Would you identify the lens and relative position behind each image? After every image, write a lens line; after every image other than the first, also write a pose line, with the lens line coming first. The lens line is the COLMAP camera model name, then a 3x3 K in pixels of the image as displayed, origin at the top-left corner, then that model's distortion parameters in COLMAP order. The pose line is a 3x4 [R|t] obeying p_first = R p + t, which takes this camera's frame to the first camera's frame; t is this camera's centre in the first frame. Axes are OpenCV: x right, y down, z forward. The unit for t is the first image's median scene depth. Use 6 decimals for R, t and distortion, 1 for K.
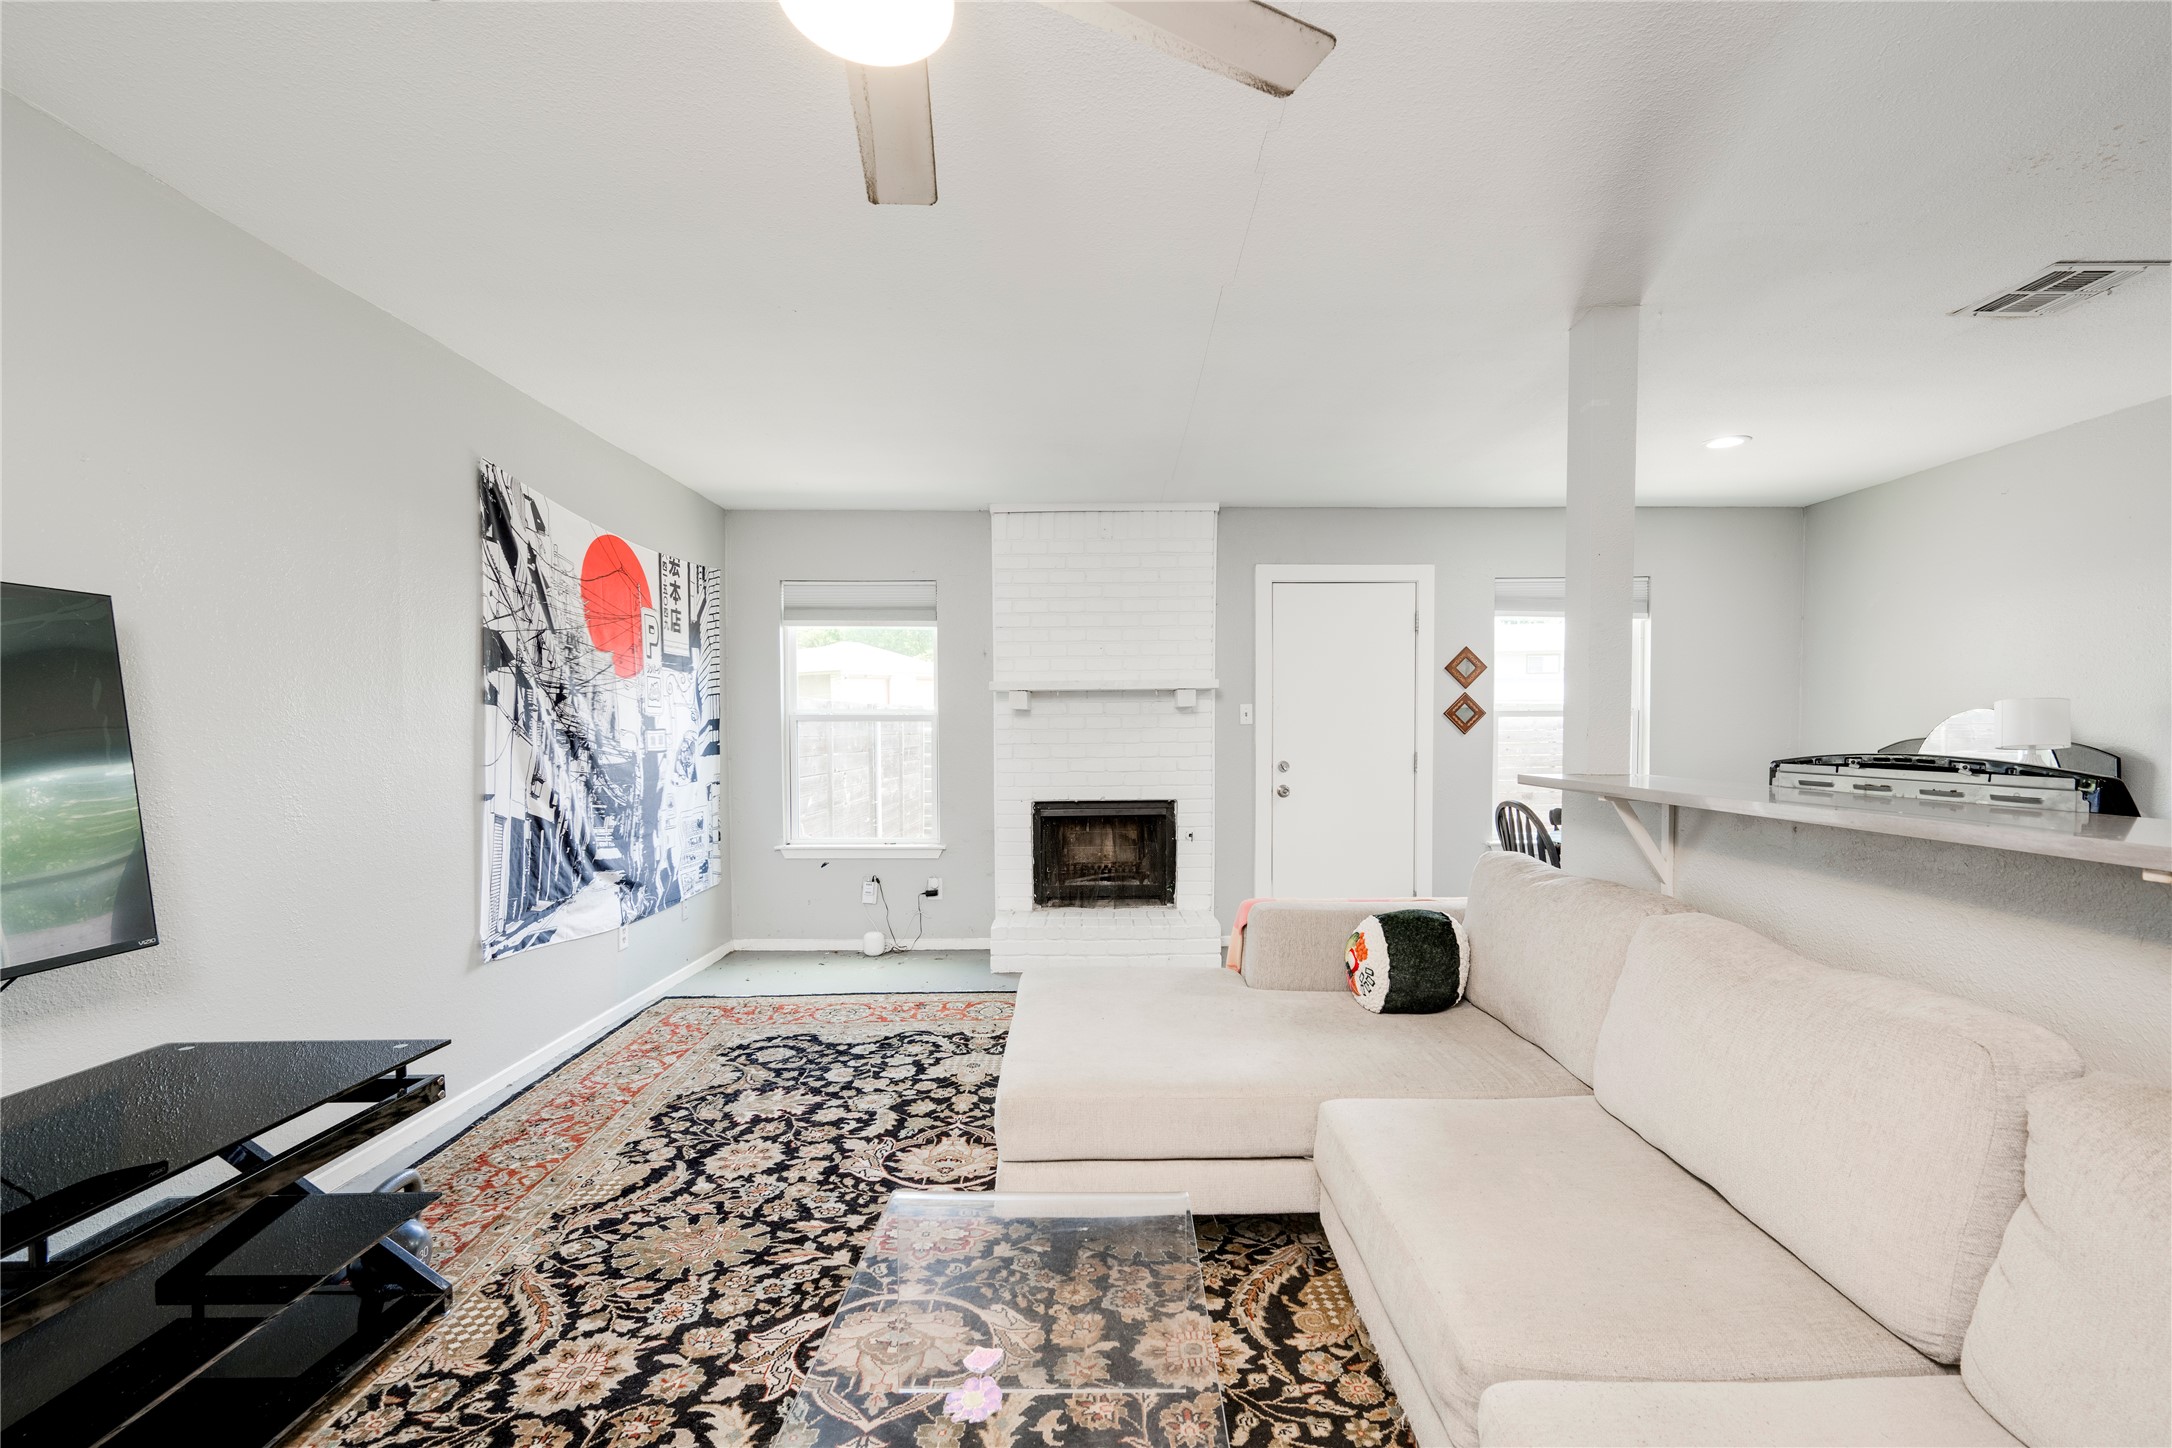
lens RADIAL K [[891.0, 0, 1077.1], [0, 891.0, 756.8], [0, 0, 1]] dist [-0.016043, 0.000013]
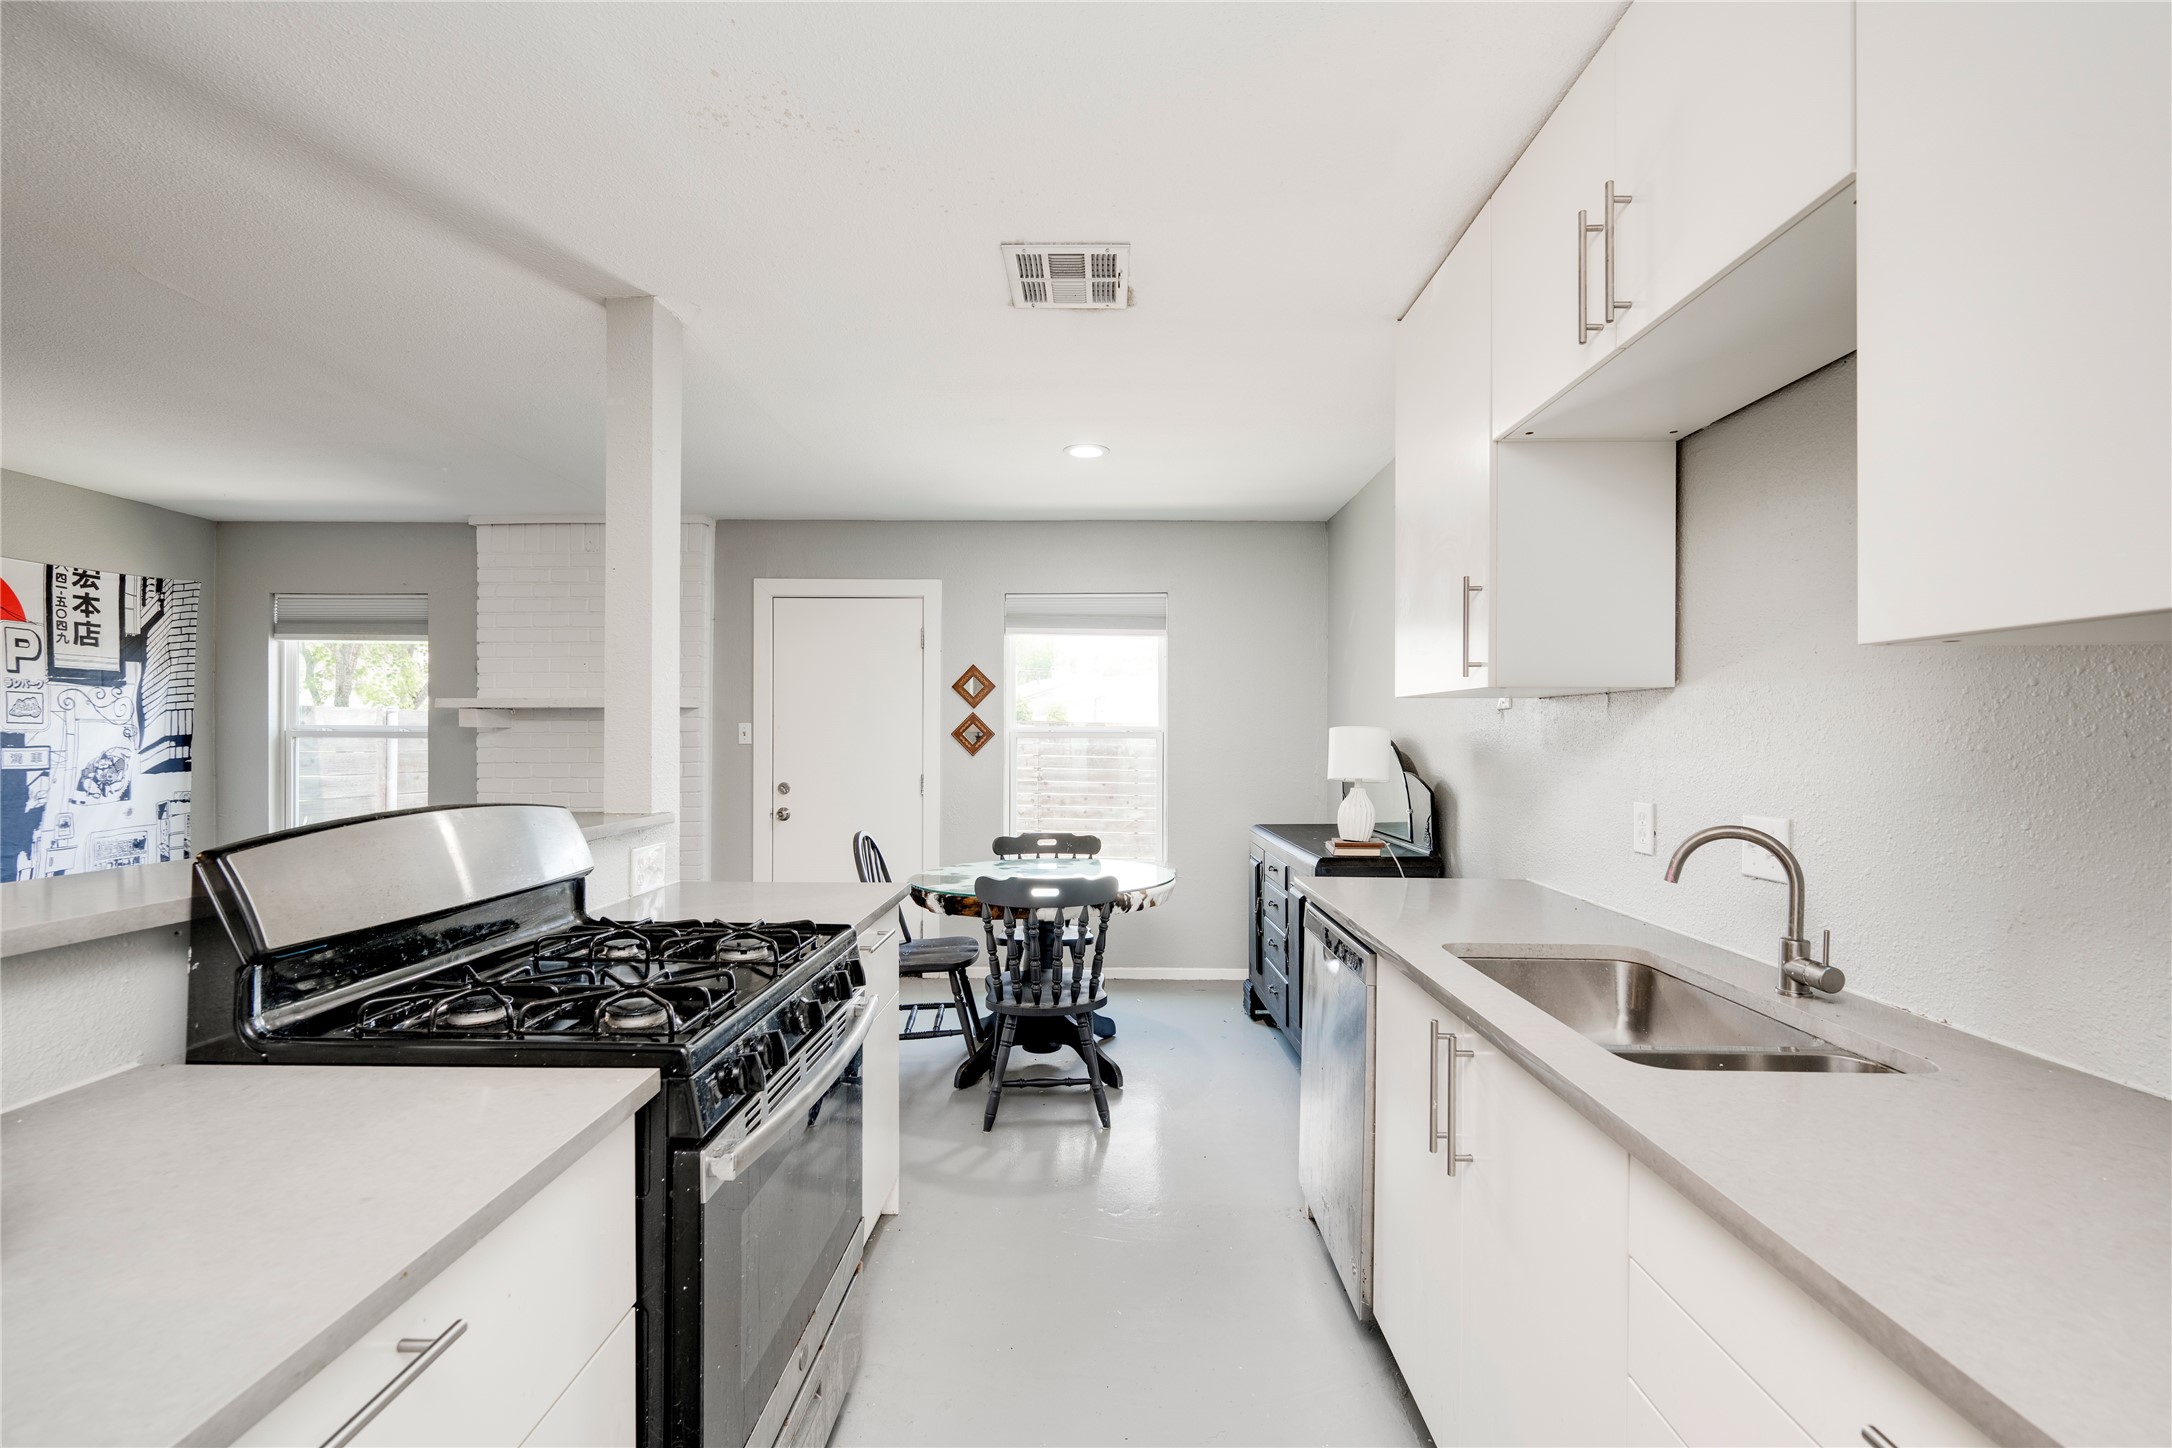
lens RADIAL K [[871.5, 0, 1094.3], [0, 871.5, 728.9], [0, 0, 1]] dist [-0.007396, -0.000221]
pose [[0.999972, 0.006594, -0.003535, 0.885342], [-0.006738, 0.999084, -0.042256, -0.023845], [0.003253, 0.042278, 0.999101, 0.091273]]
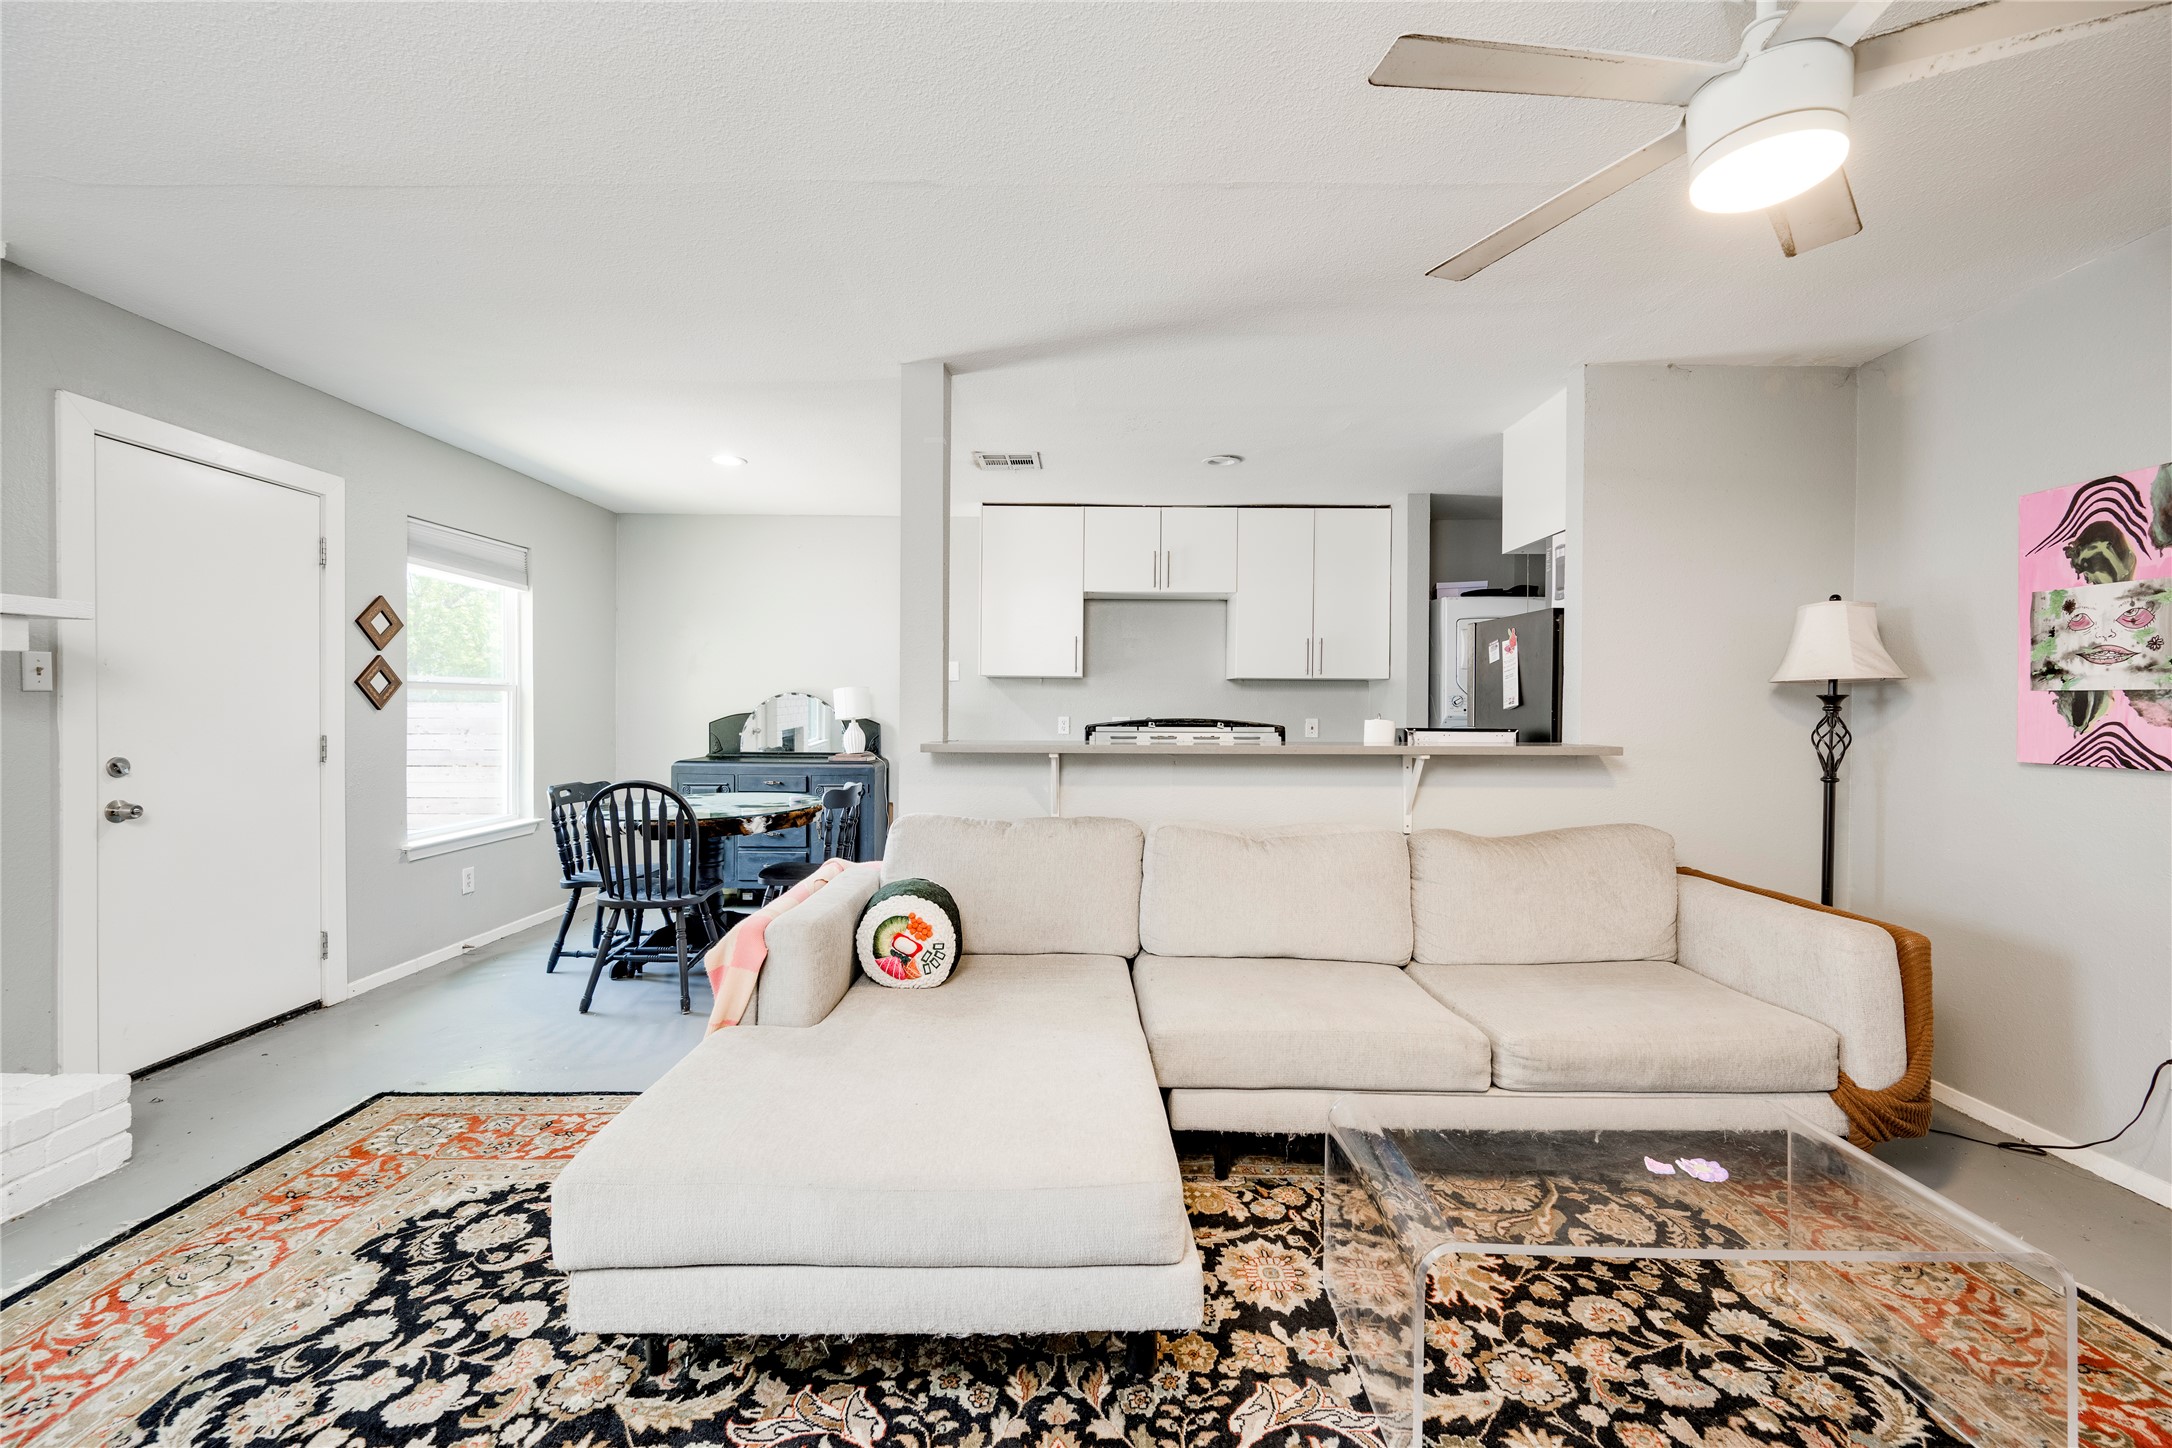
lens RADIAL K [[871.5, 0, 1070.8], [0, 871.5, 719.1], [0, 0, 1]] dist [-0.007396, -0.000221]
pose [[0.012915, -0.007506, 0.999888, -0.470298], [0.027292, 0.999602, 0.007151, -0.010562], [-0.999544, 0.027196, 0.013115, 0.611282]]
